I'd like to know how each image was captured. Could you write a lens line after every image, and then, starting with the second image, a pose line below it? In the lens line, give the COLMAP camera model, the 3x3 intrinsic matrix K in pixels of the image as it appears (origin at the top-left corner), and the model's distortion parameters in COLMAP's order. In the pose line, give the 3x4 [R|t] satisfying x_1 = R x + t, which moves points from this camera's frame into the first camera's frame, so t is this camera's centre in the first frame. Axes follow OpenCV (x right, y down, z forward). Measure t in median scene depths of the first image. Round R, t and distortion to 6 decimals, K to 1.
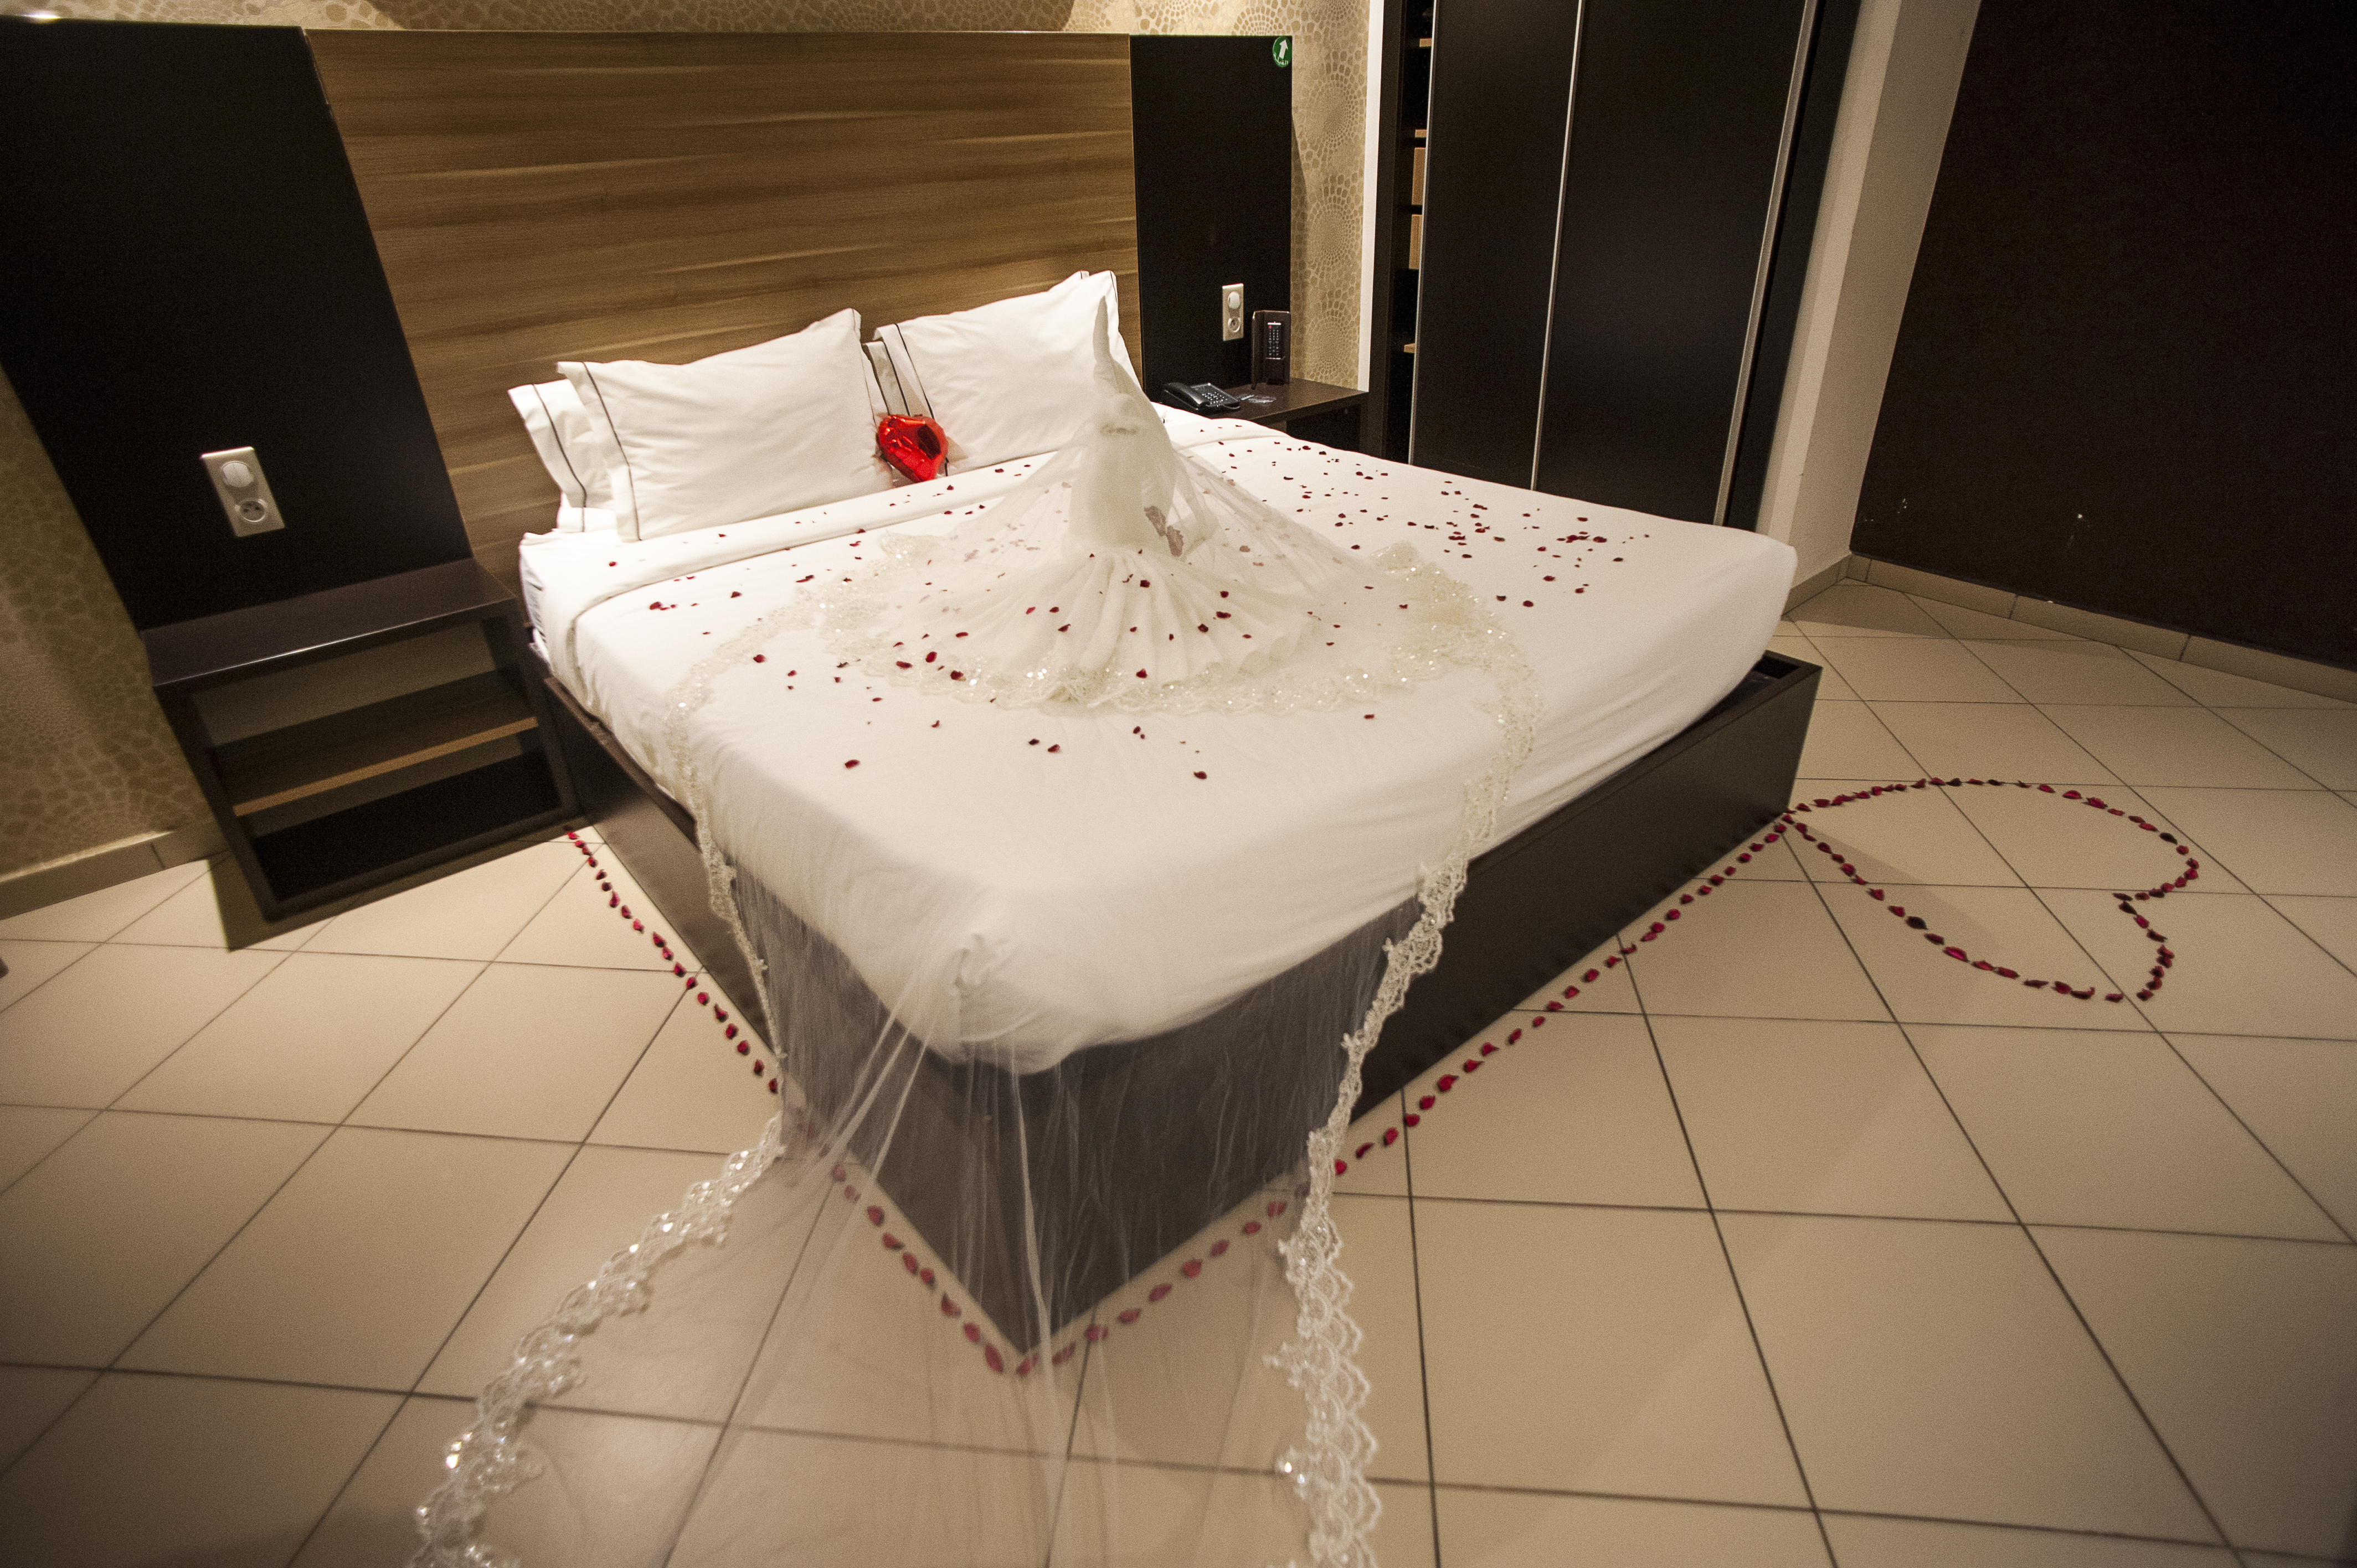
lens RADIAL K [[1213.7, 0, 1178.5], [0, 1213.7, 784.0], [0, 0, 1]] dist [-0.089452, 0.055896]
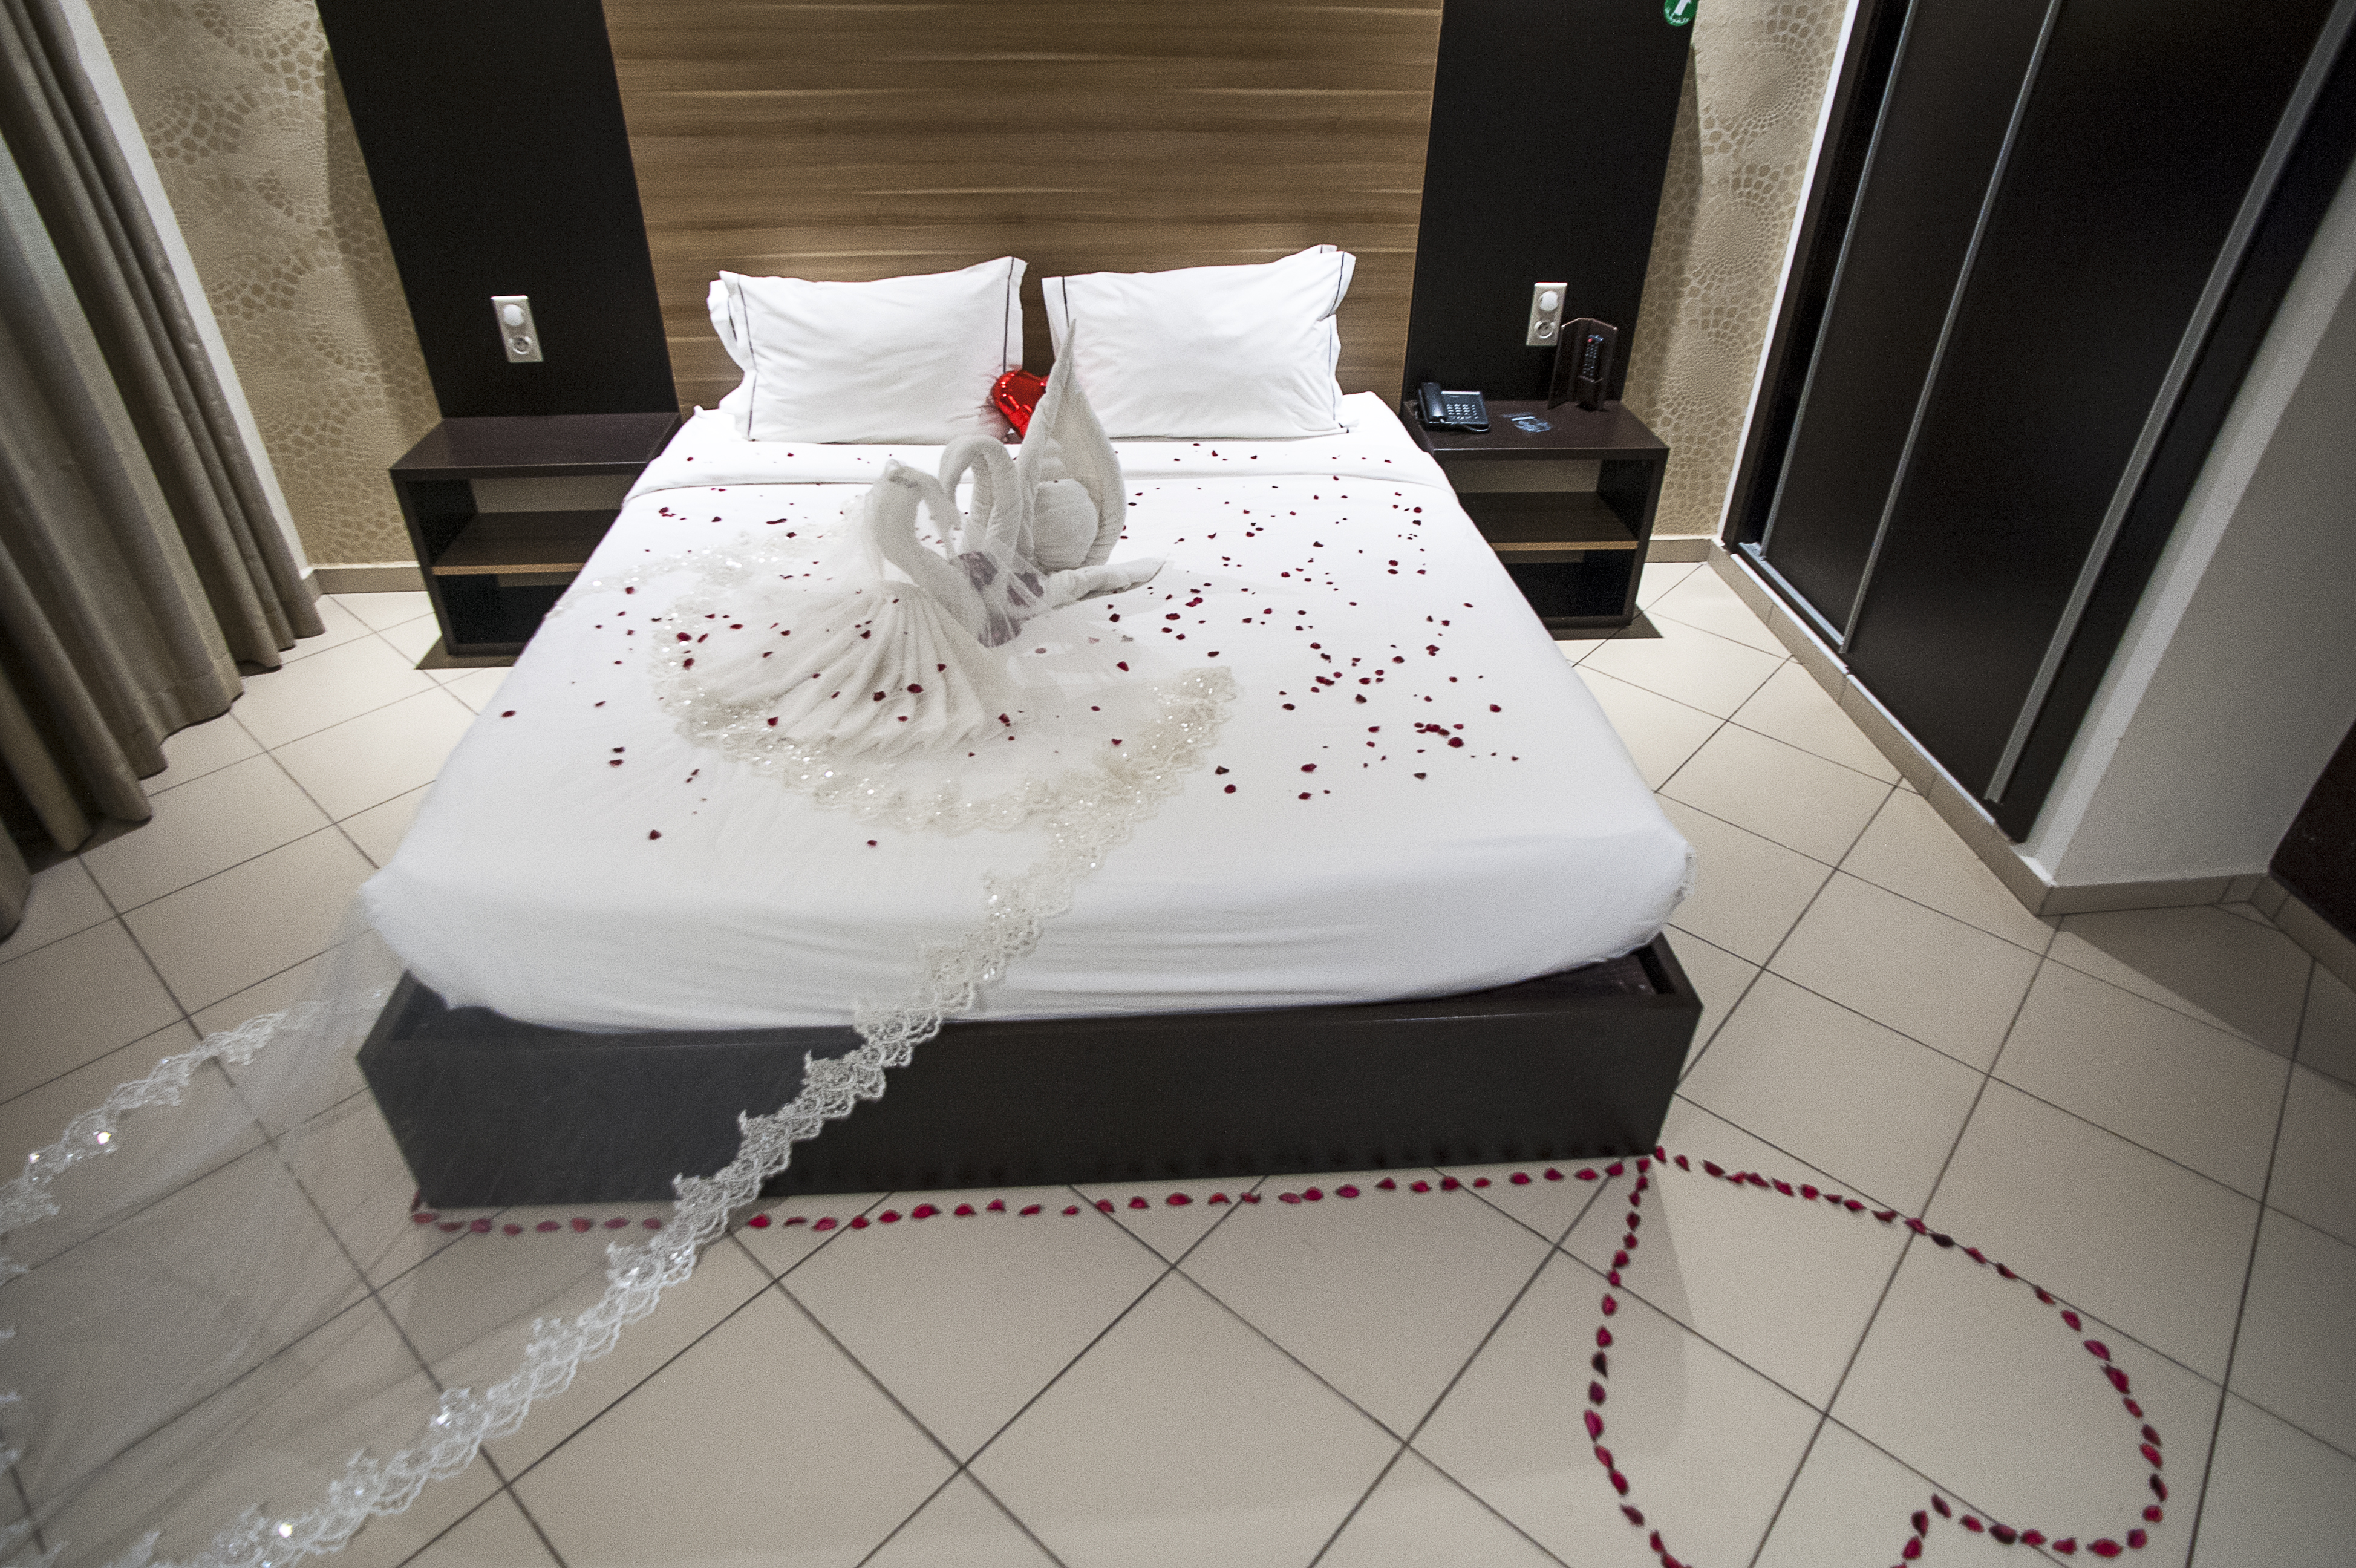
lens RADIAL K [[1330.5, 0, 1178.0], [0, 1330.5, 784.0], [0, 0, 1]] dist [-0.095232, 0.062392]
pose [[0.810431, 0.367834, -0.455960, 0.572375], [-0.322887, 0.929881, 0.176251, -0.254756], [0.488820, 0.004384, 0.872374, 0.119546]]
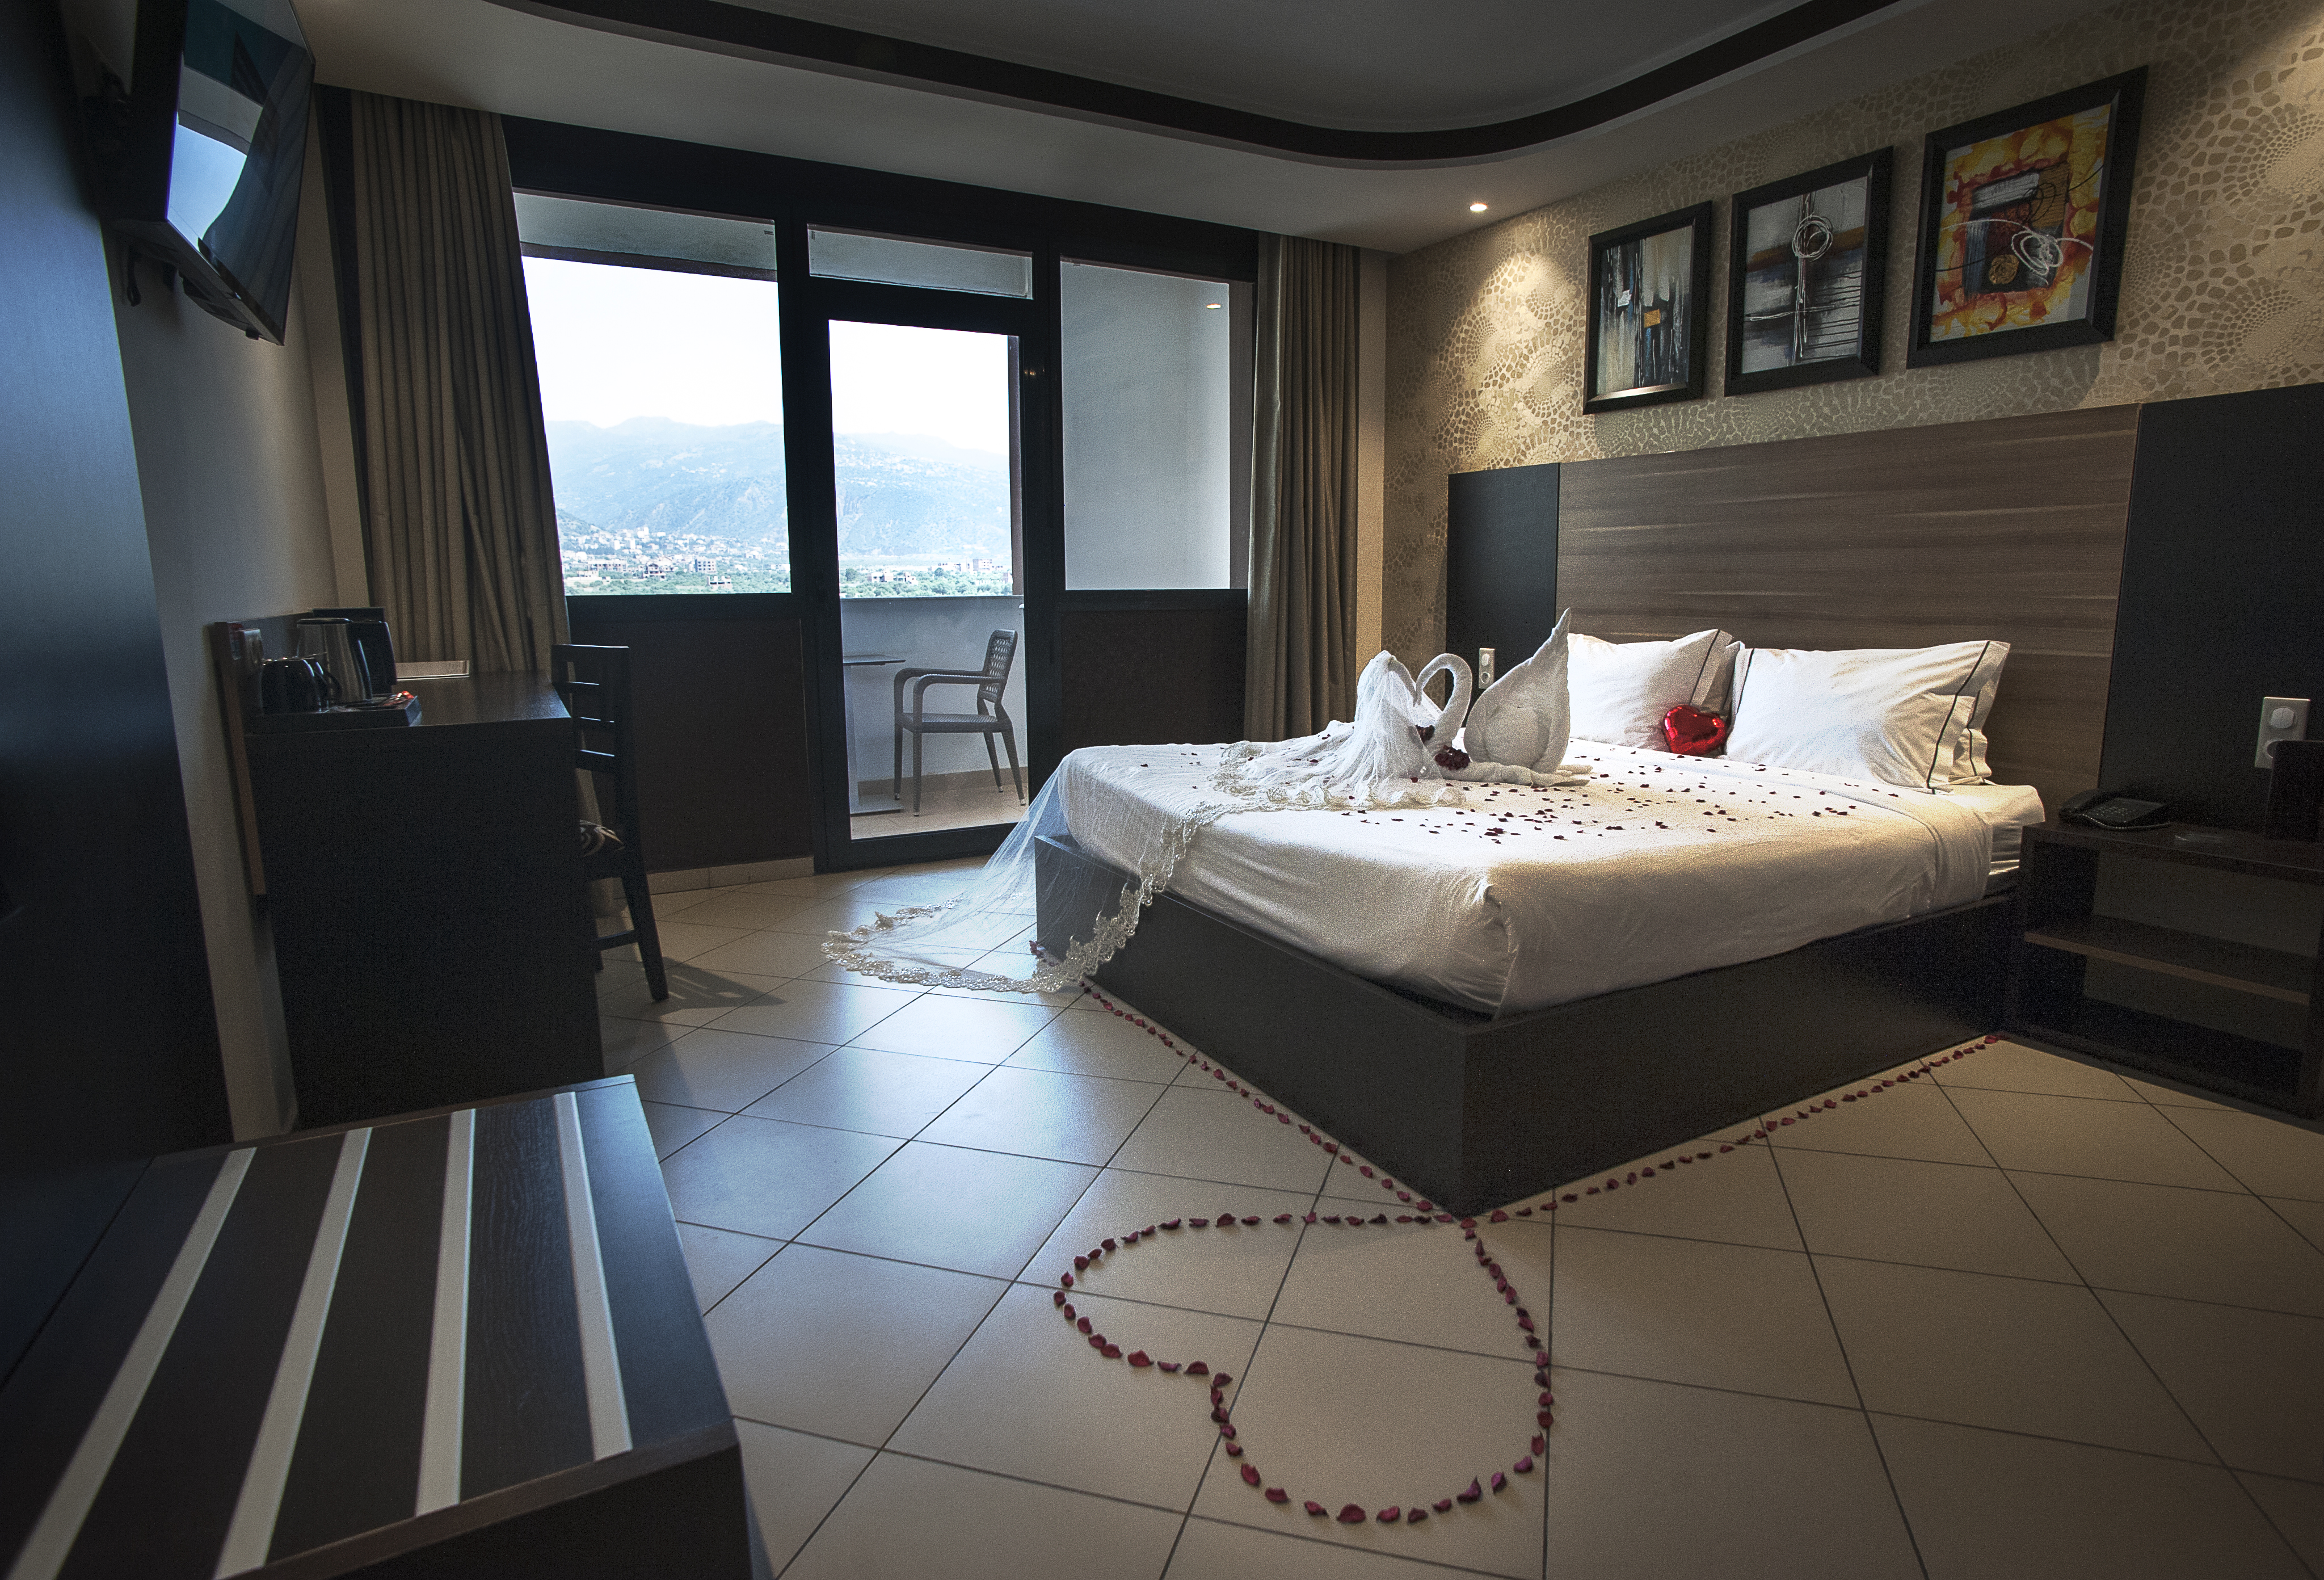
lens RADIAL K [[1253.9, 0, 1209.2], [0, 1253.9, 794.3], [0, 0, 1]] dist [-0.078506, 0.056785]
pose [[-0.173517, 0.194055, -0.965523, 1.340263], [-0.479387, 0.839761, 0.254931, -0.366719], [0.860279, 0.507094, -0.052686, 0.766089]]
